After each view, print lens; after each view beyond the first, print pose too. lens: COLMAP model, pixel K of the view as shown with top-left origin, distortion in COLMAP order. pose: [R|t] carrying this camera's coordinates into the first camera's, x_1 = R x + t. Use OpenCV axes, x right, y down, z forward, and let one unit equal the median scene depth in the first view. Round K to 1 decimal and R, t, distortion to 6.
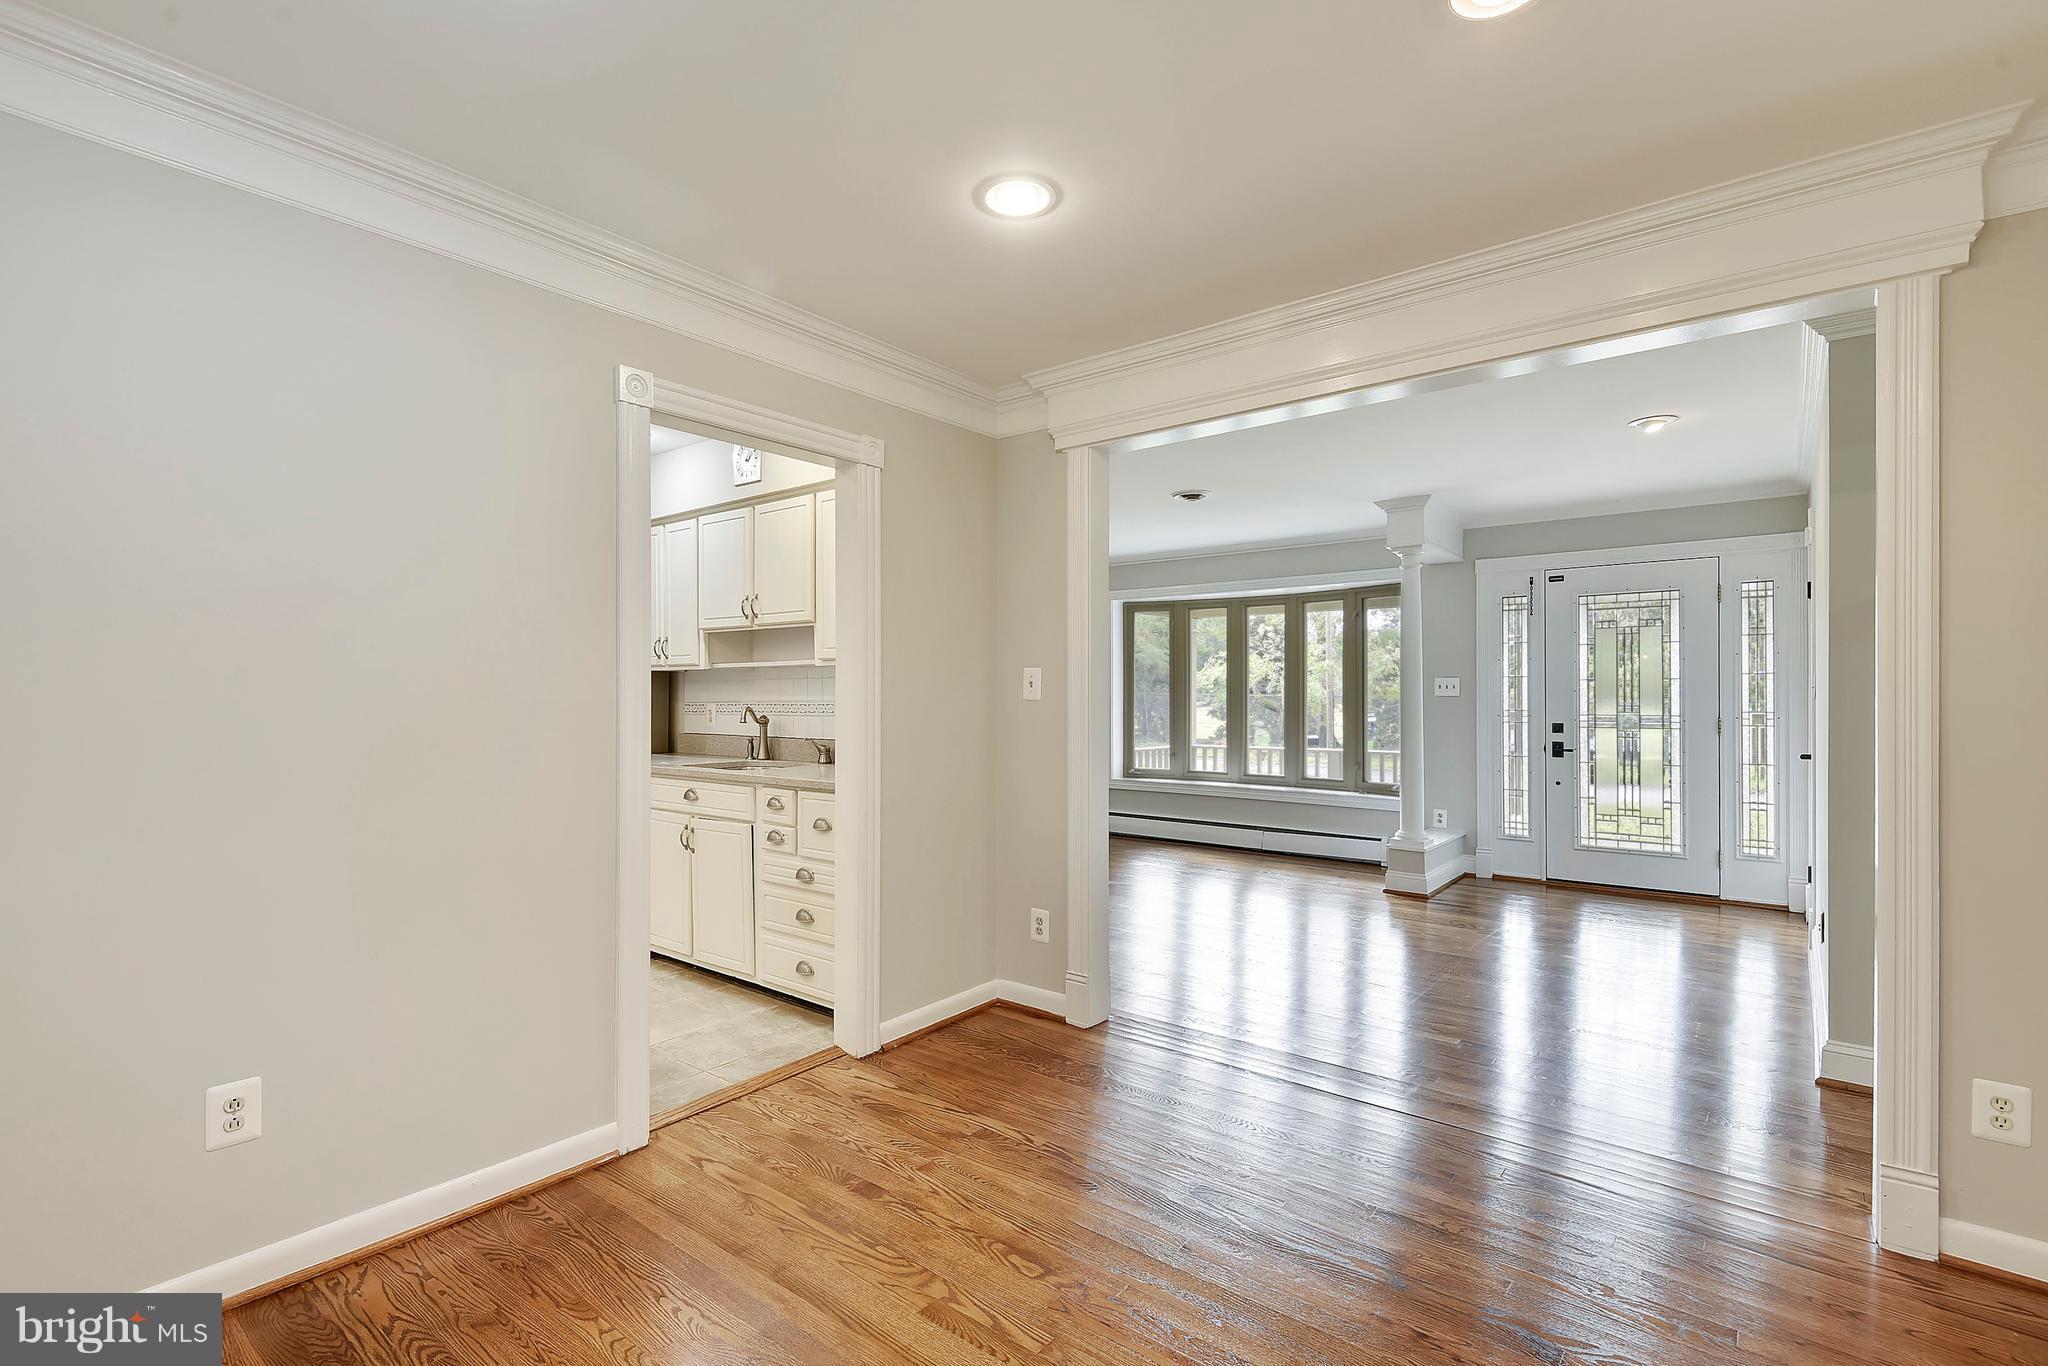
lens RADIAL K [[935.5, 0, 1053.5], [0, 935.5, 690.8], [0, 0, 1]] dist [0.004422, -0.002145]
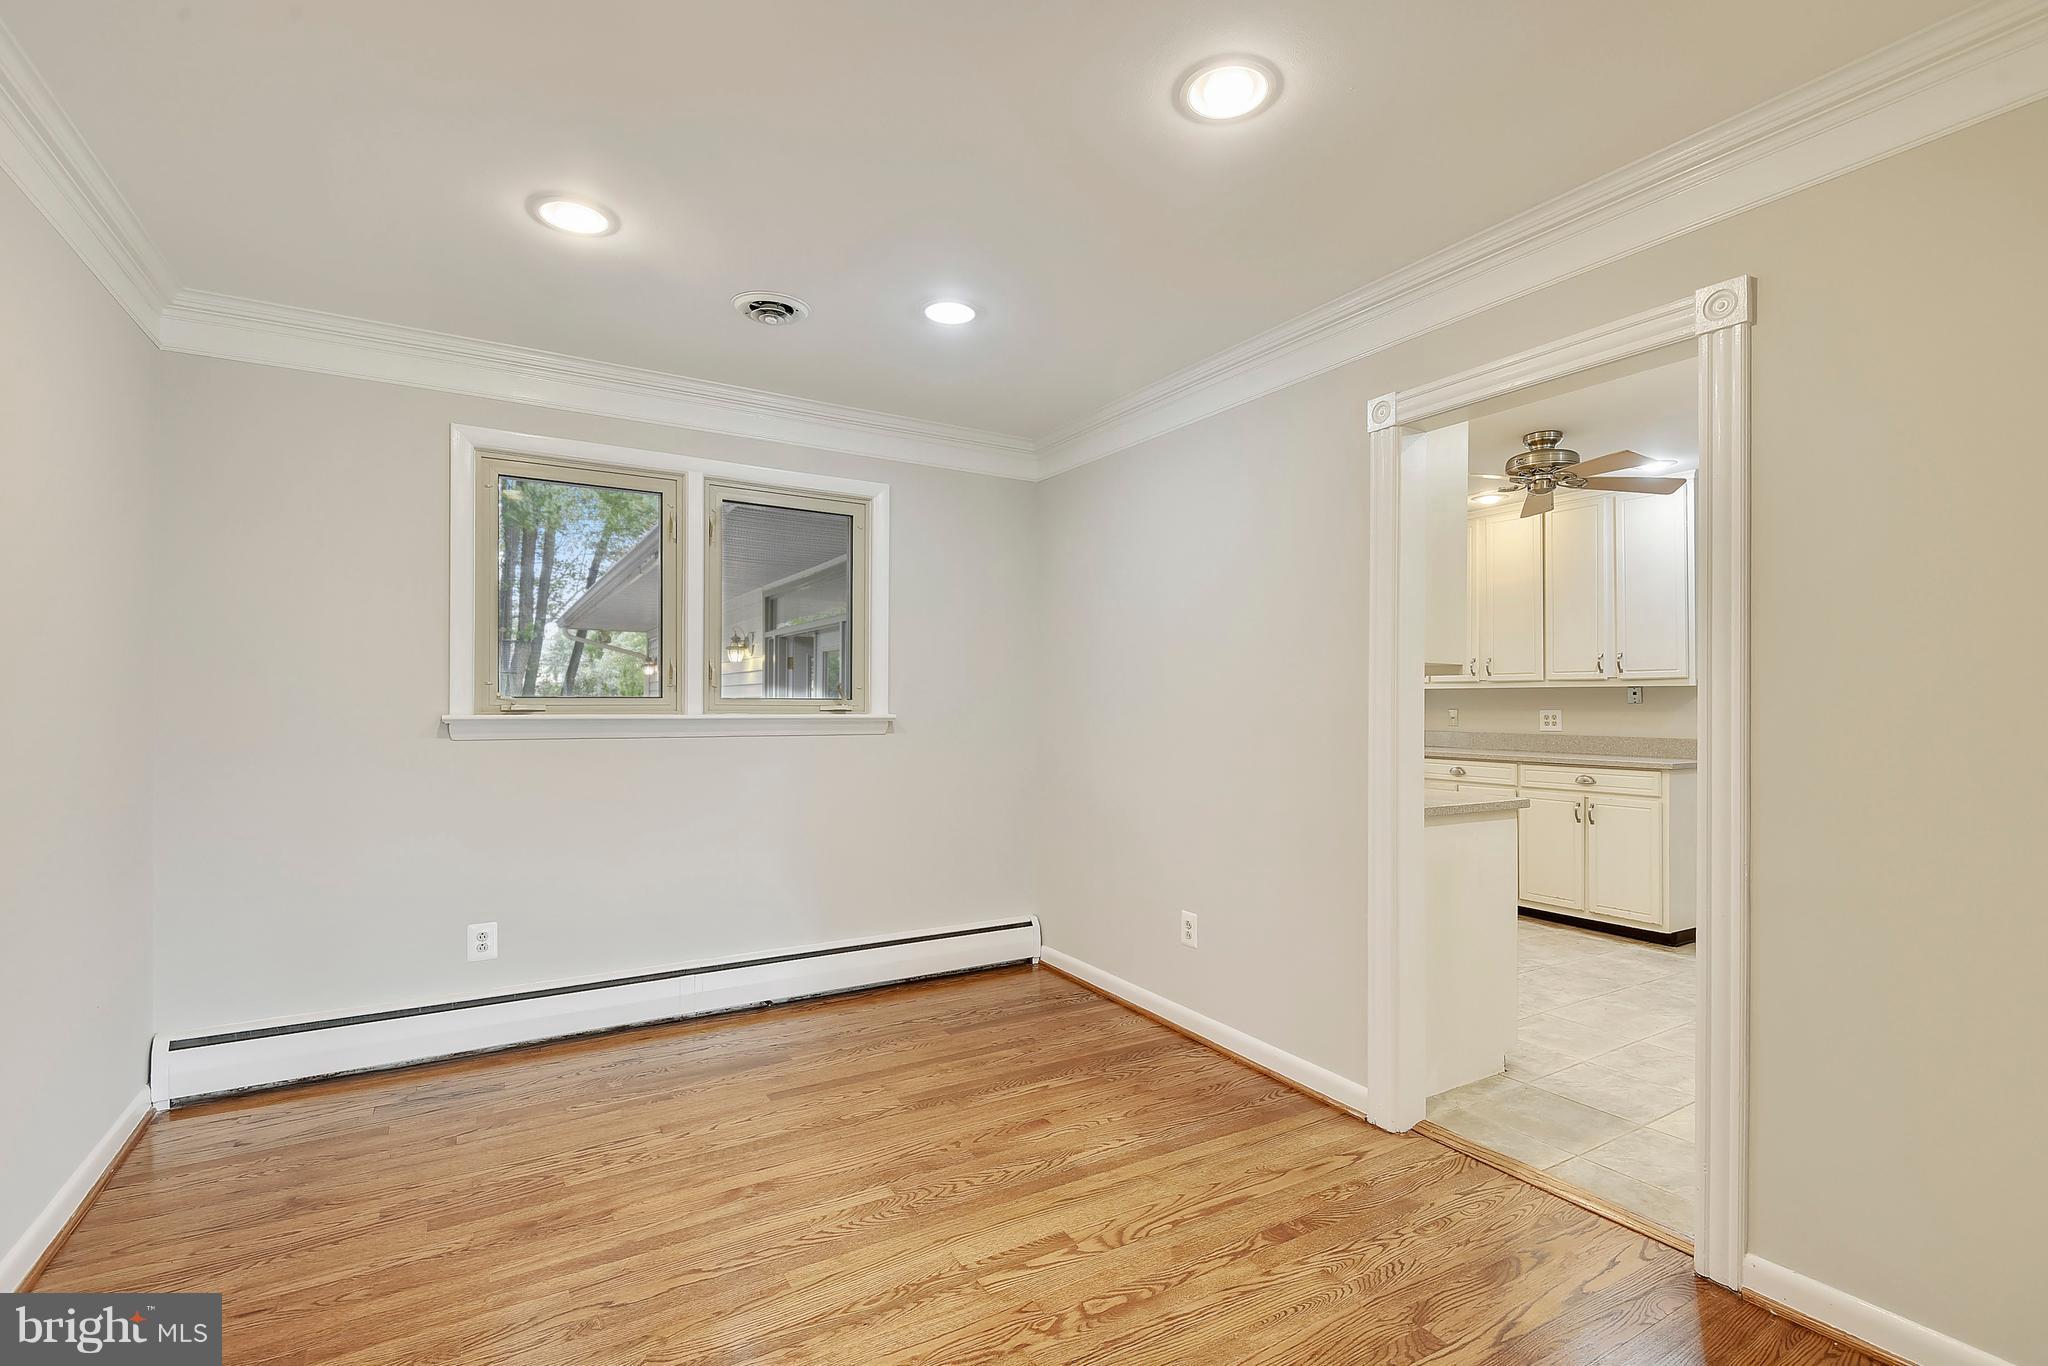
lens RADIAL K [[935.5, 0, 1007.9], [0, 935.5, 694.4], [0, 0, 1]] dist [0.004422, -0.002145]
pose [[-0.377745, -0.007920, -0.925876, 0.686272], [-0.001760, 0.999968, -0.007836, 0.005800], [0.925908, -0.001330, -0.377747, 0.982824]]
